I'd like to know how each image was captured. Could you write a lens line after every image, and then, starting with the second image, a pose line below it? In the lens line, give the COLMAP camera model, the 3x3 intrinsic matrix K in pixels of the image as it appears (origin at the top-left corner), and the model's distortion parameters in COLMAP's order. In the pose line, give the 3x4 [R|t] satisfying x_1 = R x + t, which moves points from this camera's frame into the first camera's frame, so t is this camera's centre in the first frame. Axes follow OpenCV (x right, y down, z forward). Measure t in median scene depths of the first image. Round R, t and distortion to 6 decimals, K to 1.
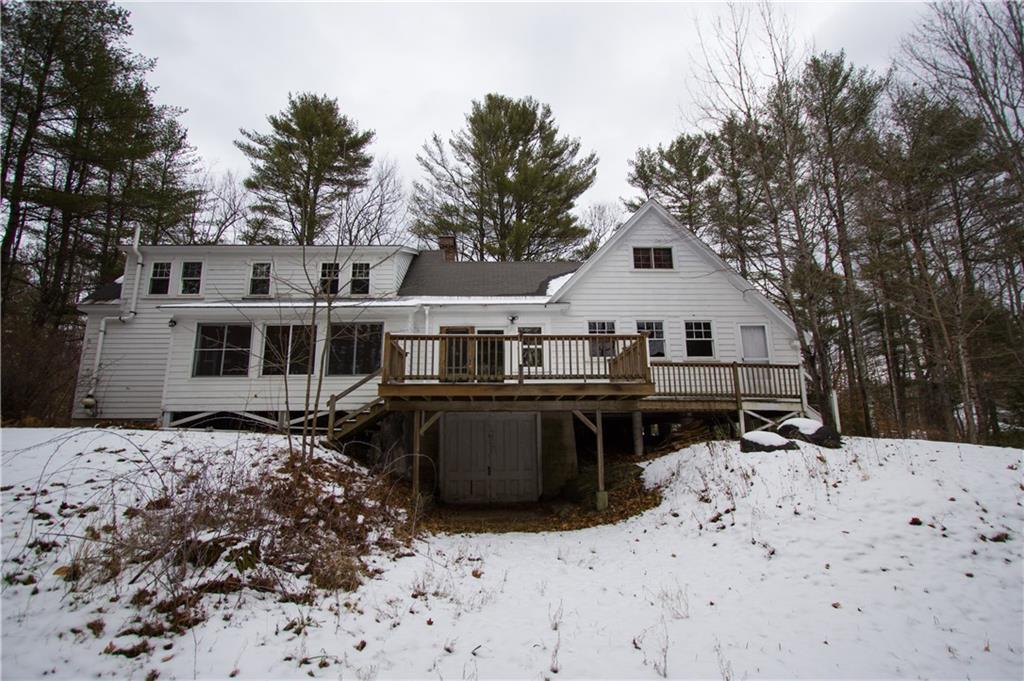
lens RADIAL K [[477.8, 0, 512.9], [0, 477.8, 343.4], [0, 0, 1]] dist [-0.009640, -0.000635]
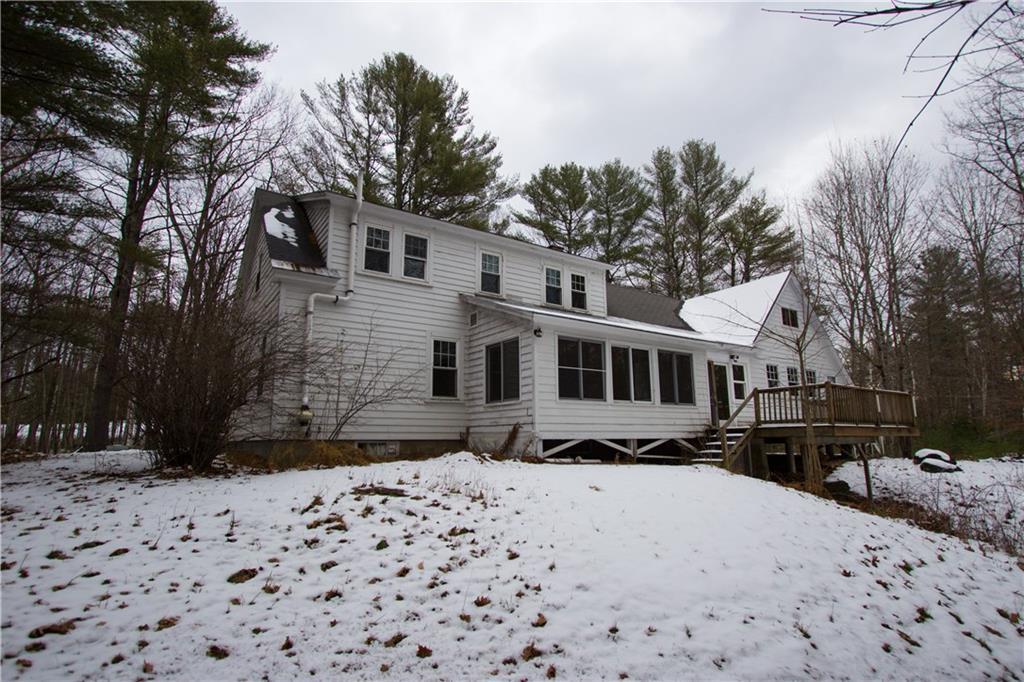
lens RADIAL K [[492.5, 0, 512.2], [0, 492.5, 351.6], [0, 0, 1]] dist [0.000839, 0.000006]
pose [[0.850372, 0.096004, 0.517350, -1.011223], [-0.118066, 0.992957, 0.009804, -0.011357], [-0.512765, -0.069419, 0.855718, 0.235456]]
